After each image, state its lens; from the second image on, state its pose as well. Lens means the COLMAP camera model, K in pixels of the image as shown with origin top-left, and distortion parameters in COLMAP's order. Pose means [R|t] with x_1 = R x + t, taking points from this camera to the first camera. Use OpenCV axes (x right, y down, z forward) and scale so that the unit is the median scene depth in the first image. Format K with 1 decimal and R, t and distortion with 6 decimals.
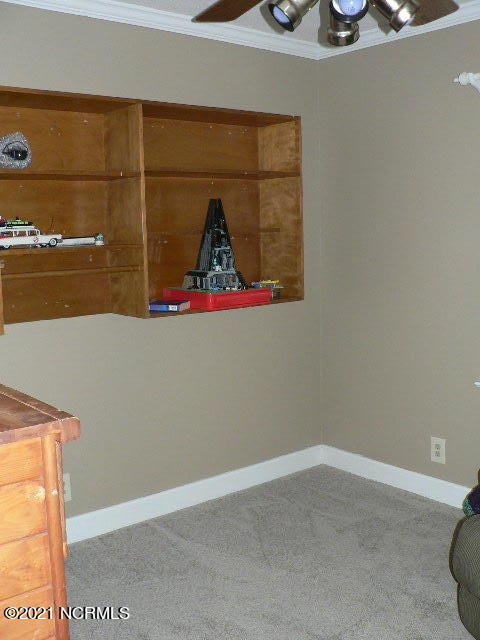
lens RADIAL K [[706.6, 0, 240.0], [0, 706.6, 320.0], [0, 0, 1]] dist [-0.187356, 0.170082]
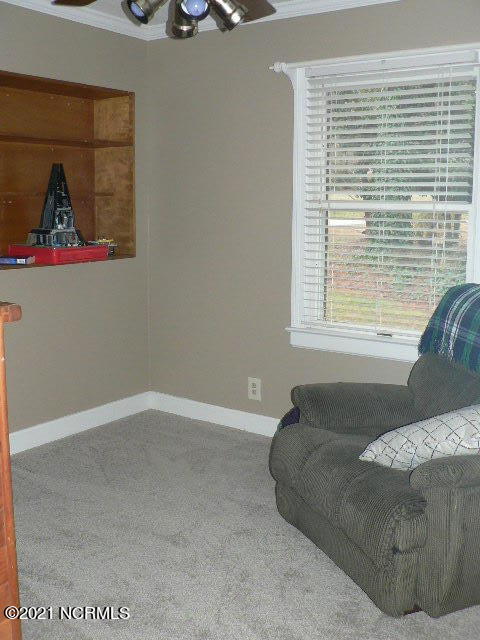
lens RADIAL K [[706.6, 0, 240.0], [0, 706.6, 320.0], [0, 0, 1]] dist [-0.187356, 0.170082]
pose [[0.964185, -0.011858, 0.264964, -0.047343], [0.002751, 0.999393, 0.034717, 0.033795], [-0.265215, -0.032745, 0.963633, -0.122470]]
